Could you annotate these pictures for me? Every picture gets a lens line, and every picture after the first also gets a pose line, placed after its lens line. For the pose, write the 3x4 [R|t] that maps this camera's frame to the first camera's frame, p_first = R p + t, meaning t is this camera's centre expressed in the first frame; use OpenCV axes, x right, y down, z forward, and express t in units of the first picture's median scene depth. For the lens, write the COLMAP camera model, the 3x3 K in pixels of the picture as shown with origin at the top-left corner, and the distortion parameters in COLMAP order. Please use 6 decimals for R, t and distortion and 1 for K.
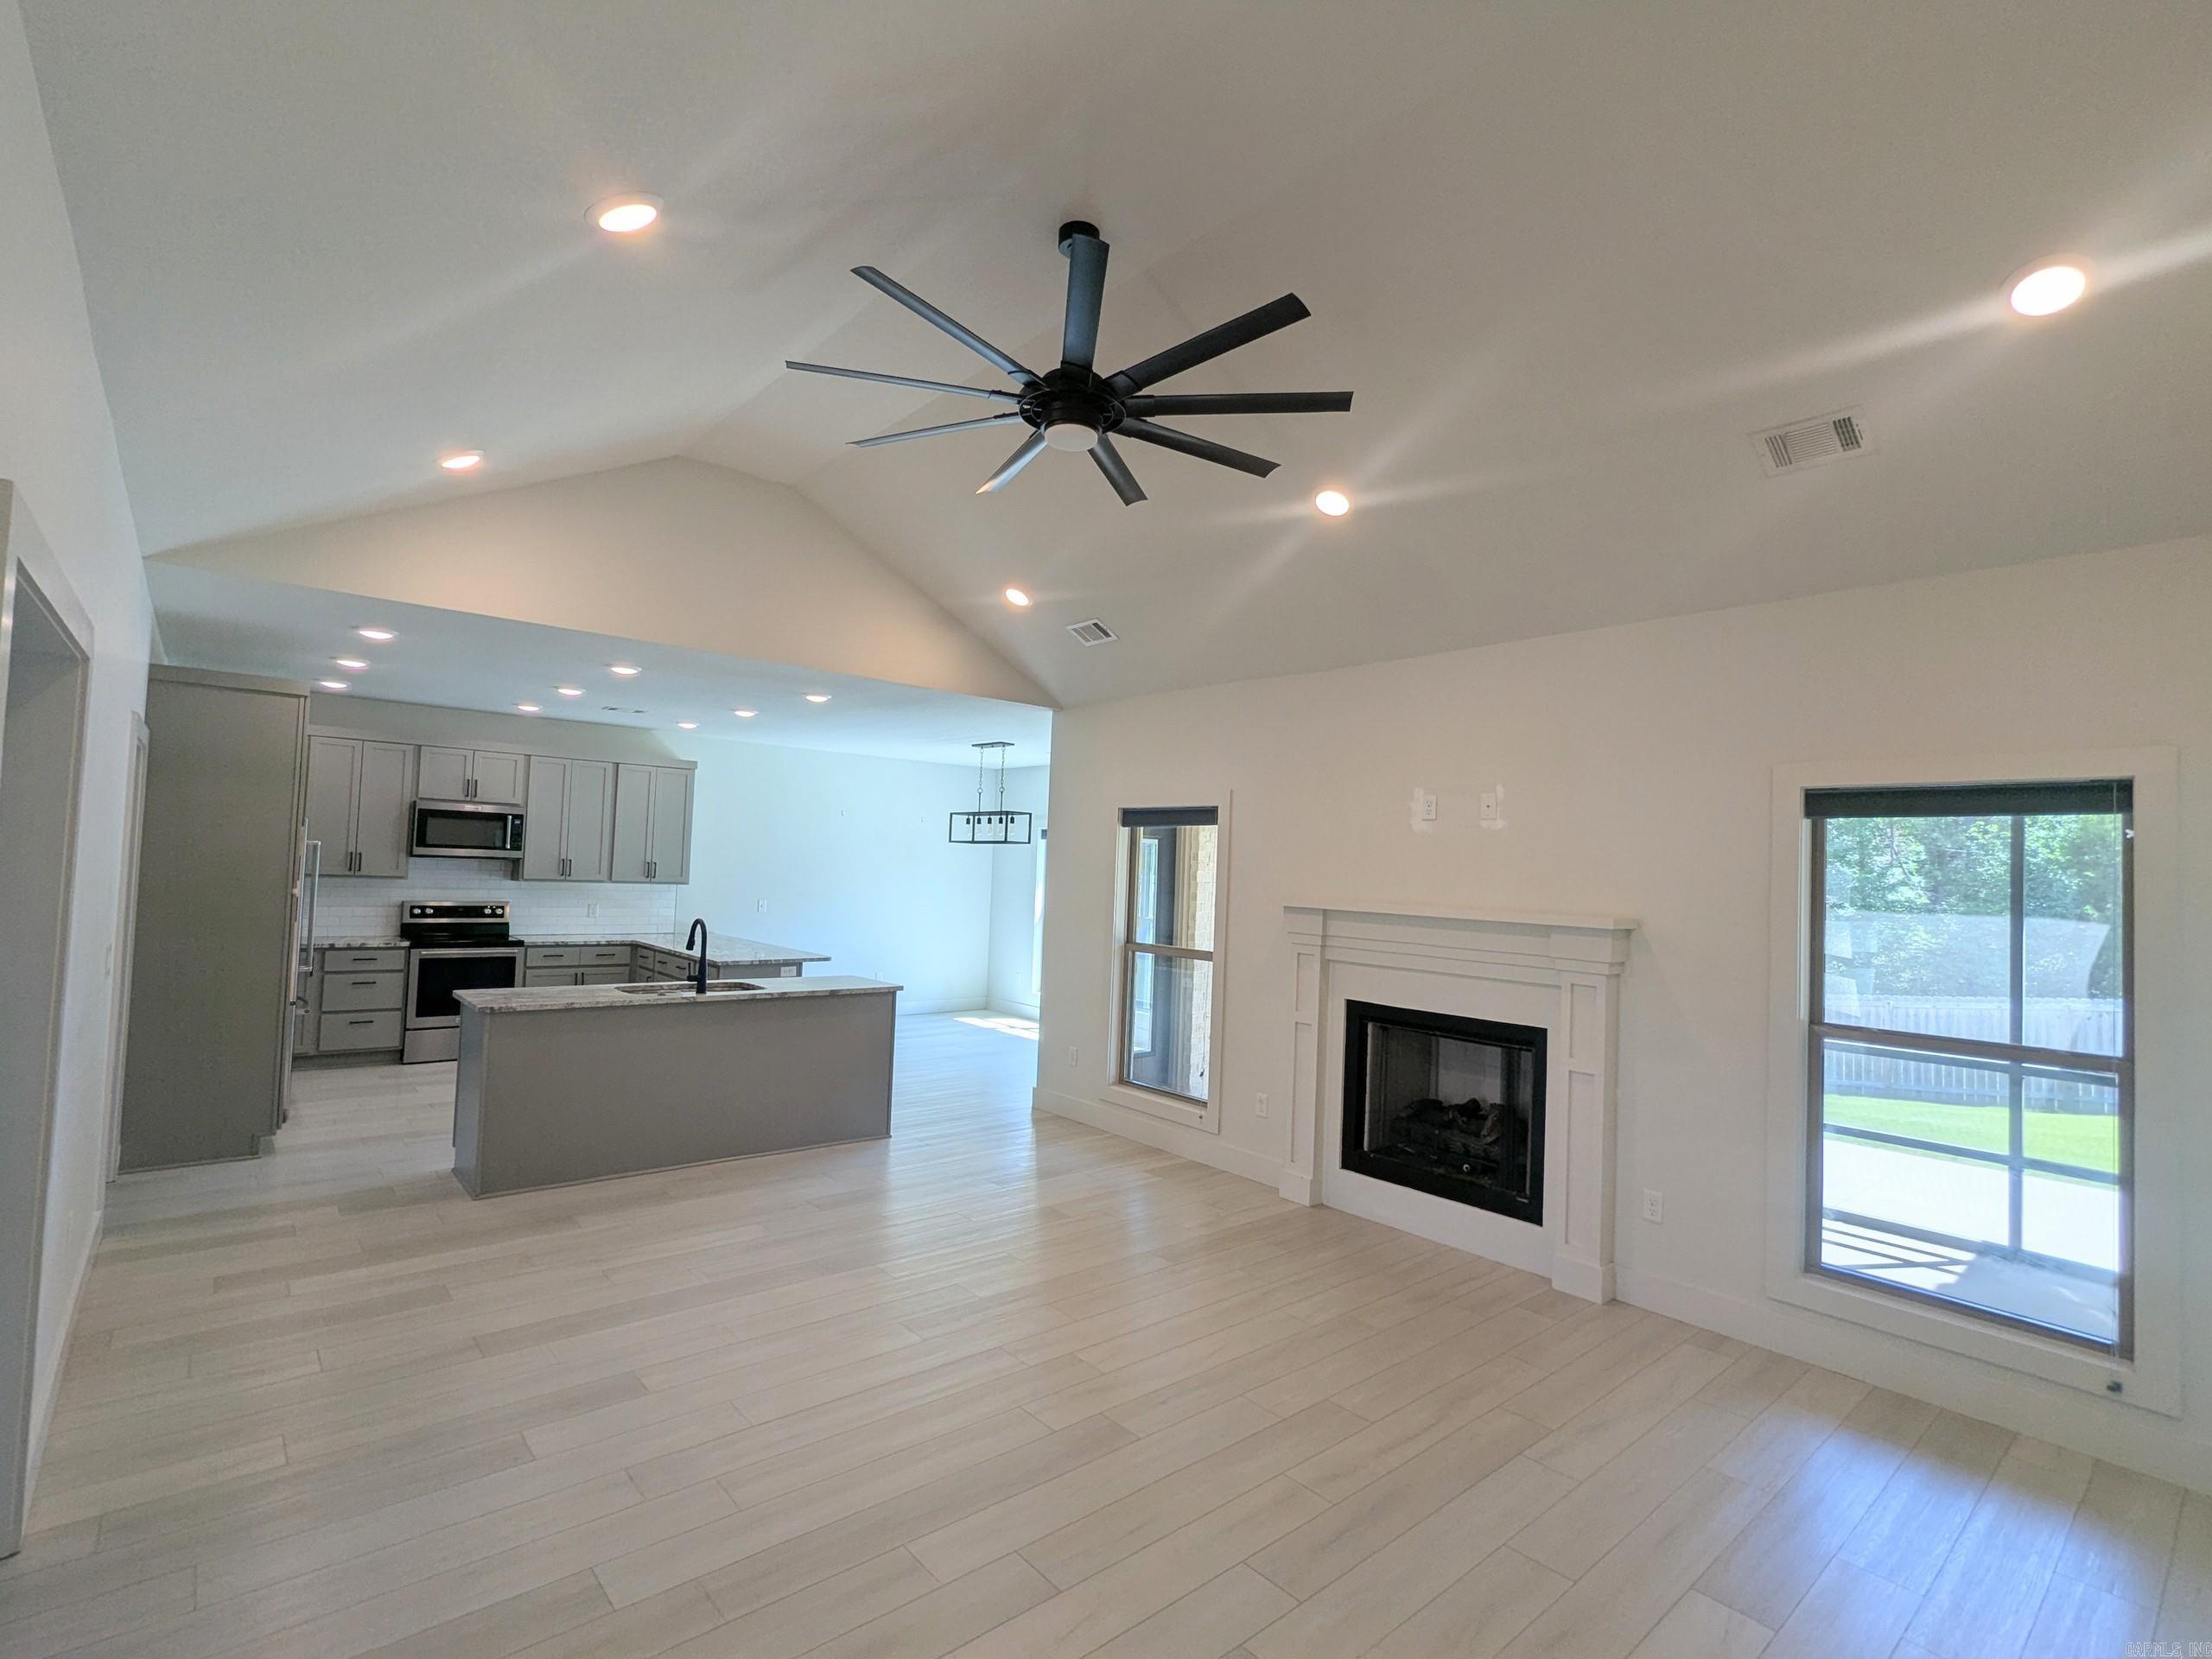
lens RADIAL K [[1040.1, 0, 1101.0], [0, 1040.1, 833.0], [0, 0, 1]] dist [0.001190, 0.000808]
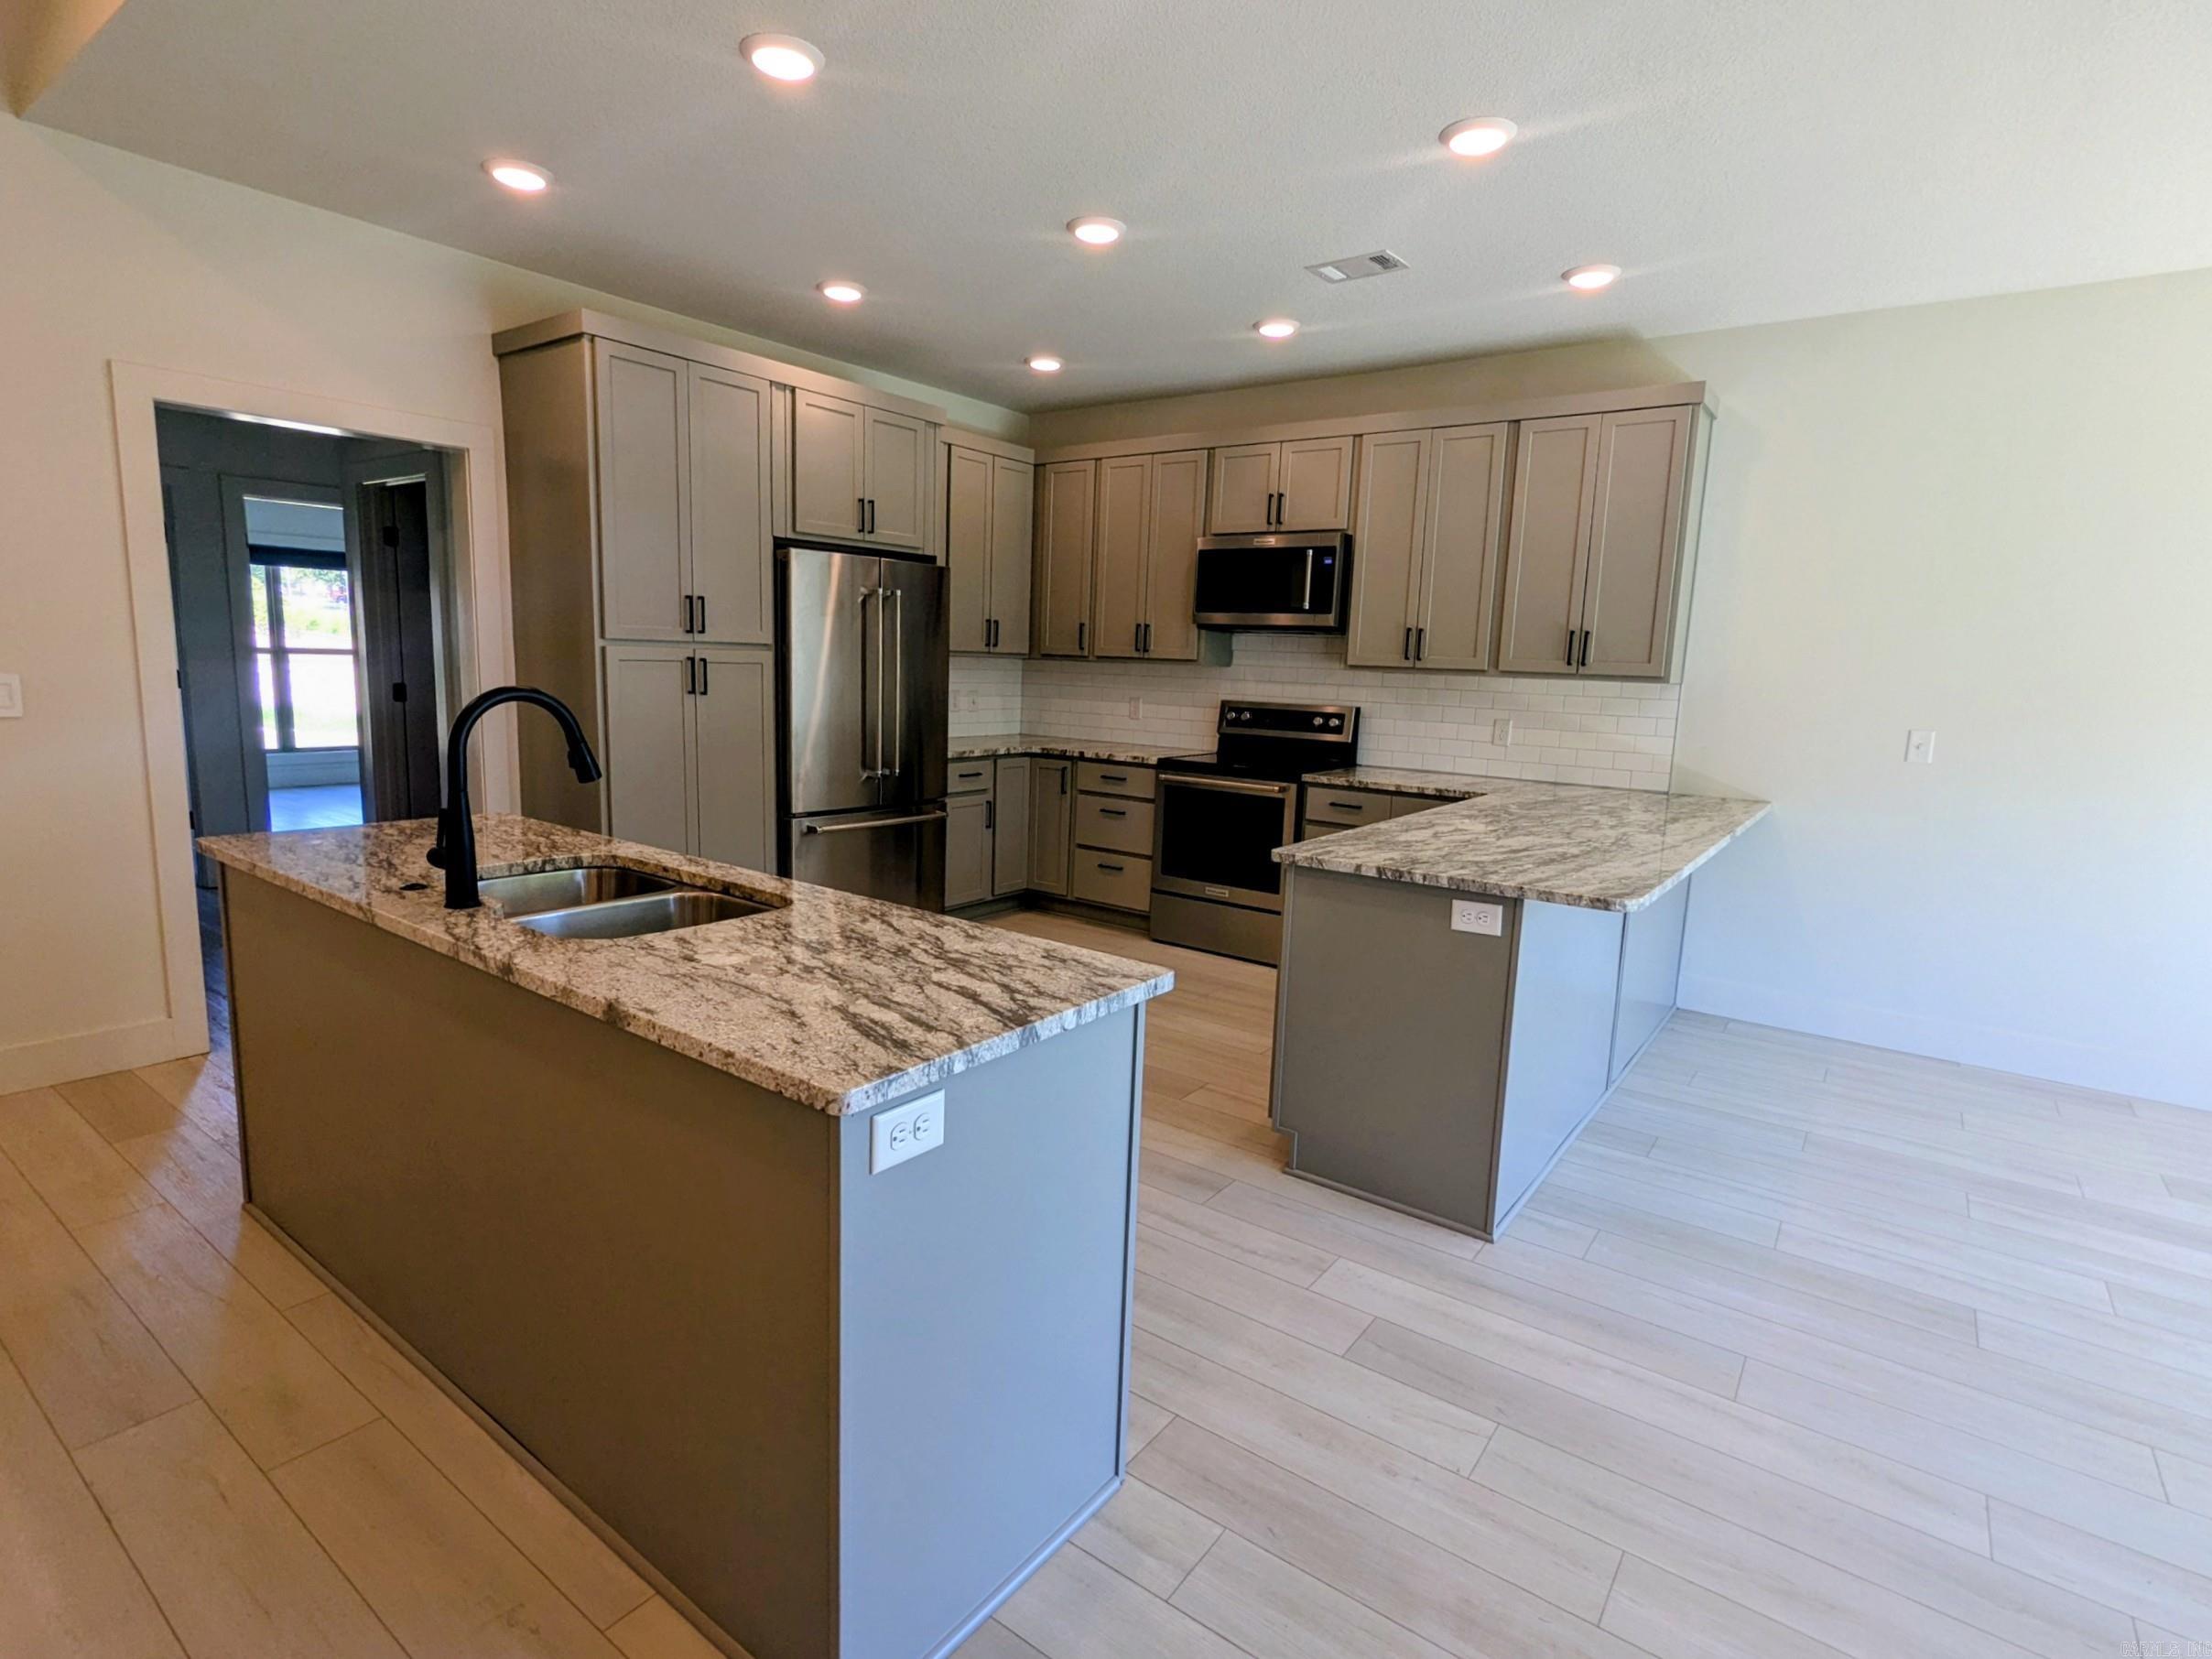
lens RADIAL K [[1102.7, 0, 1106.0], [0, 1102.7, 829.5], [0, 0, 1]] dist [-0.002078, -0.000170]
pose [[0.227891, 0.120204, -0.966238, -0.000006], [0.007914, 0.992089, 0.125287, 0.062192], [0.973654, -0.036198, 0.225137, 0.810441]]
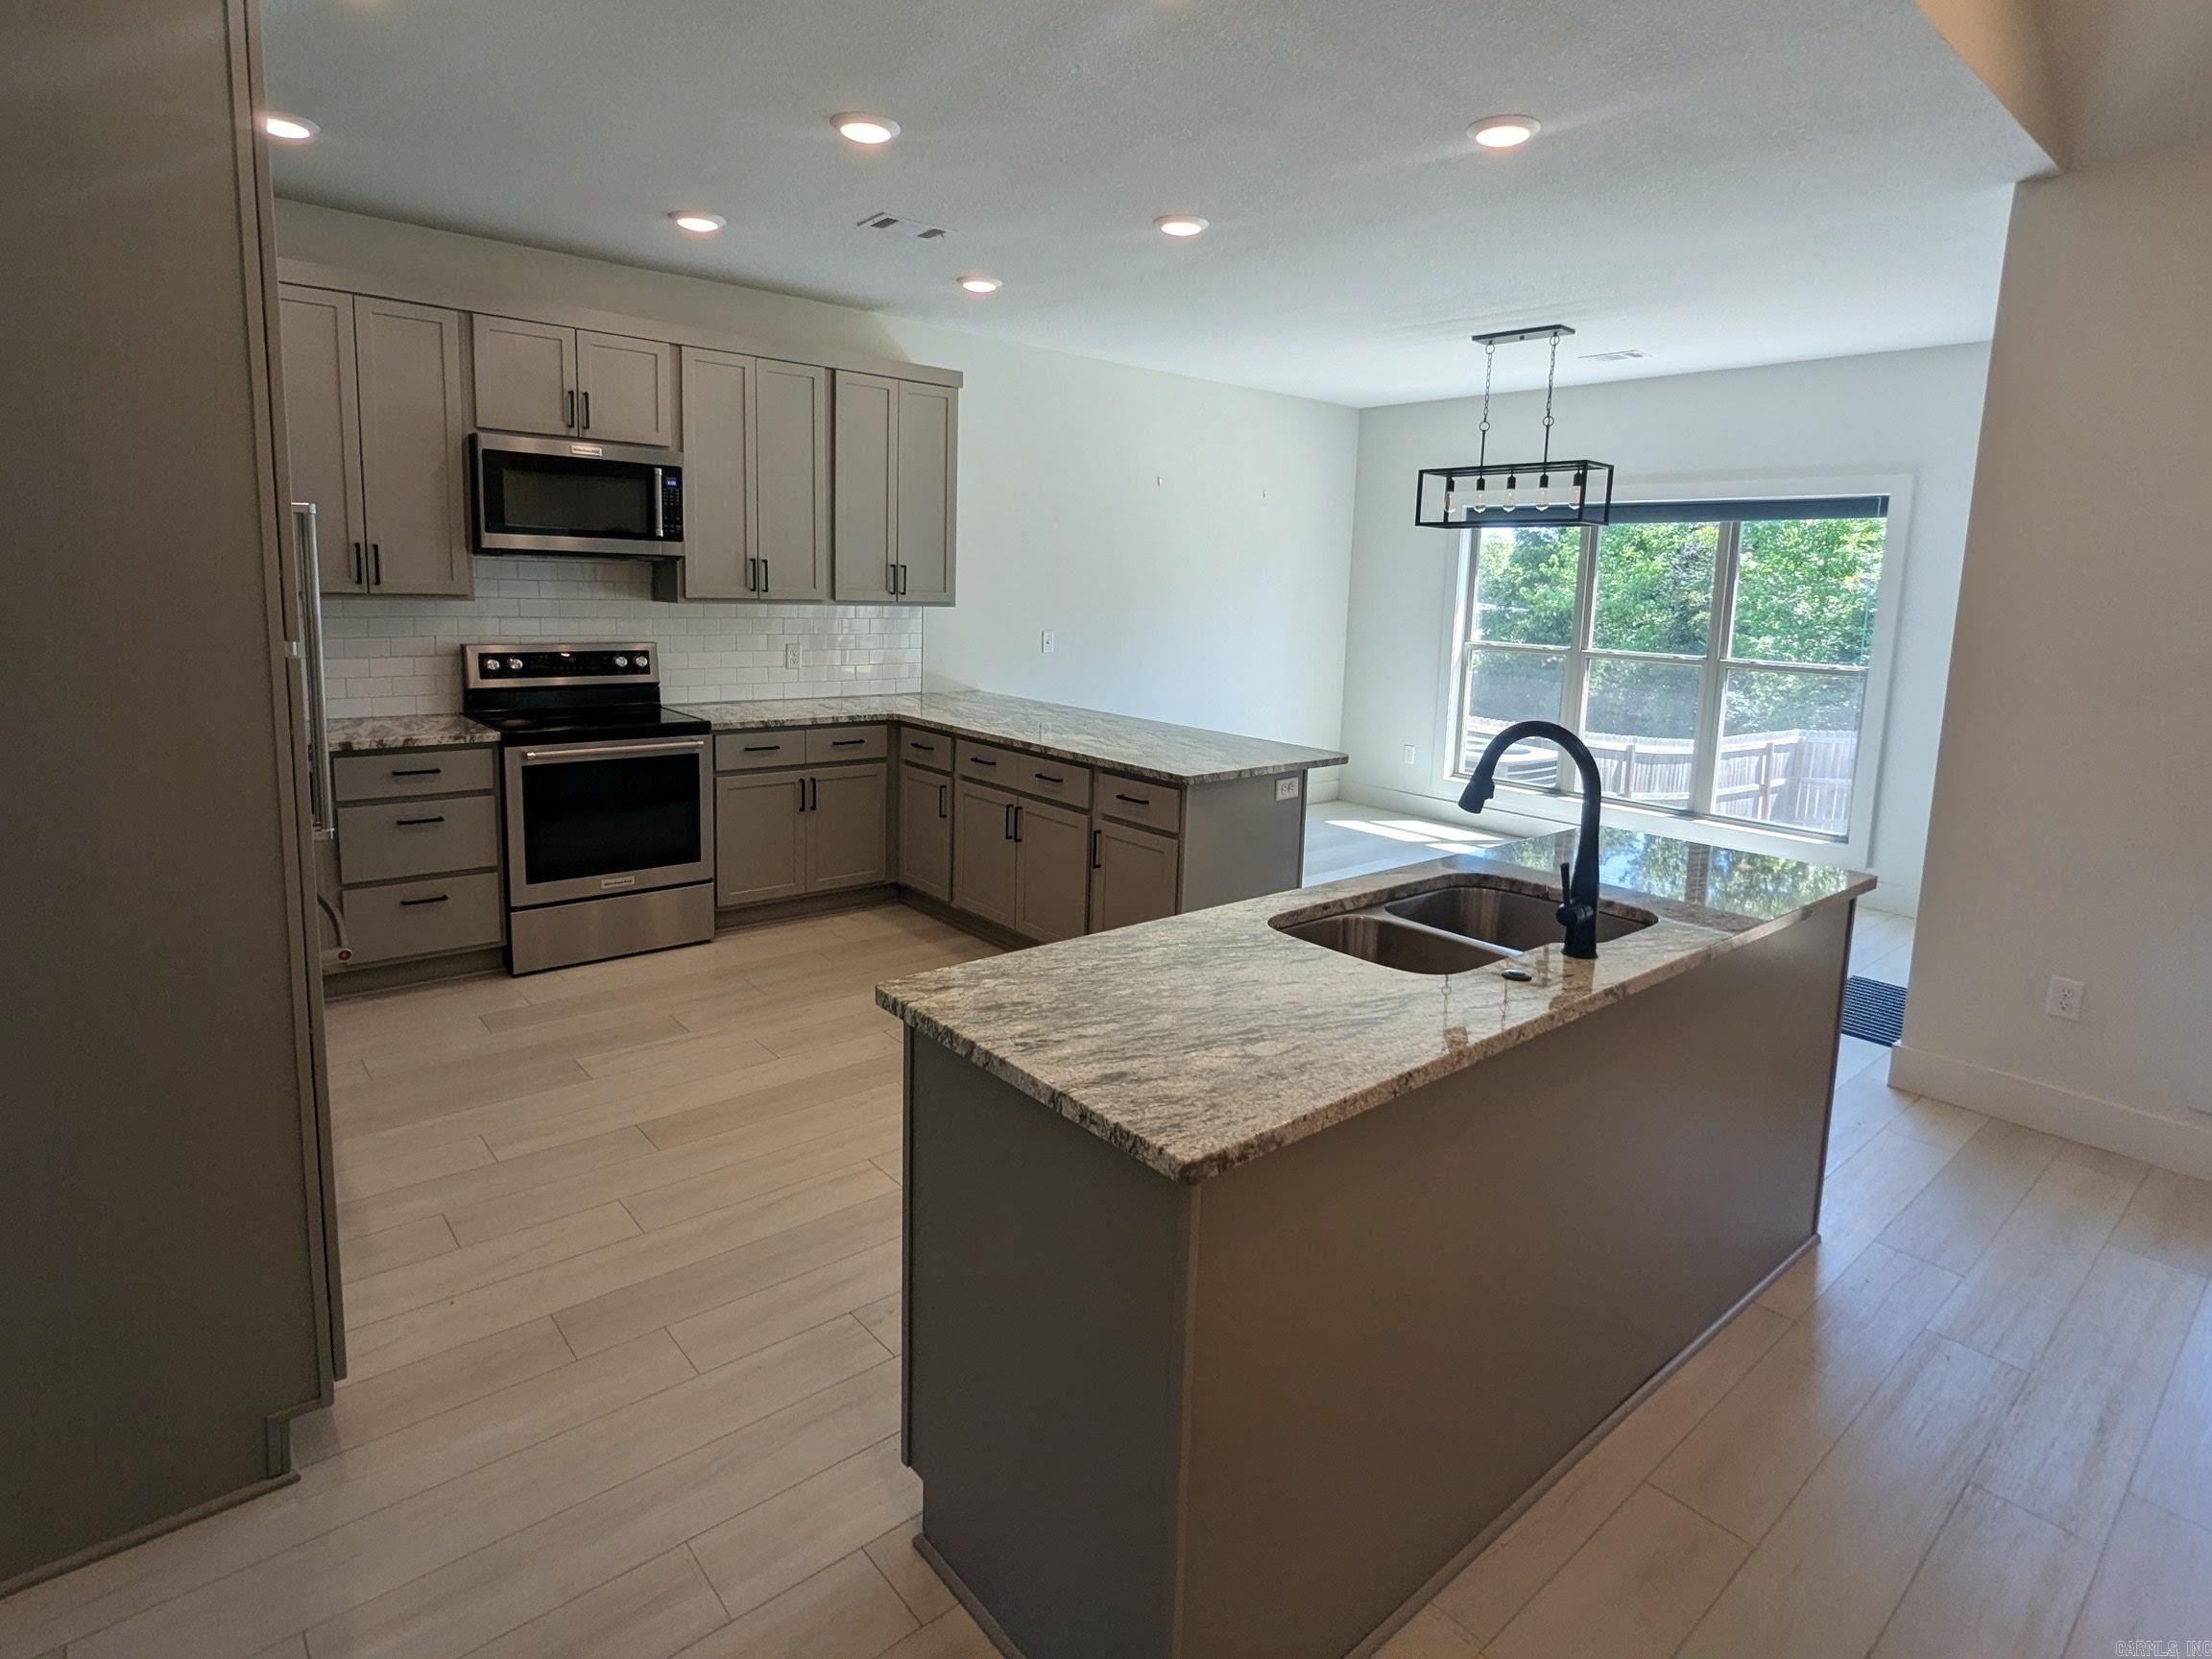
lens RADIAL K [[1152.7, 0, 1106.6], [0, 1152.7, 739.6], [0, 0, 1]] dist [-0.004353, -0.000463]
pose [[0.999970, -0.005832, -0.005190, -0.381877], [0.006636, 0.985170, 0.171451, 0.018932], [0.004113, -0.171480, 0.985179, 0.477926]]
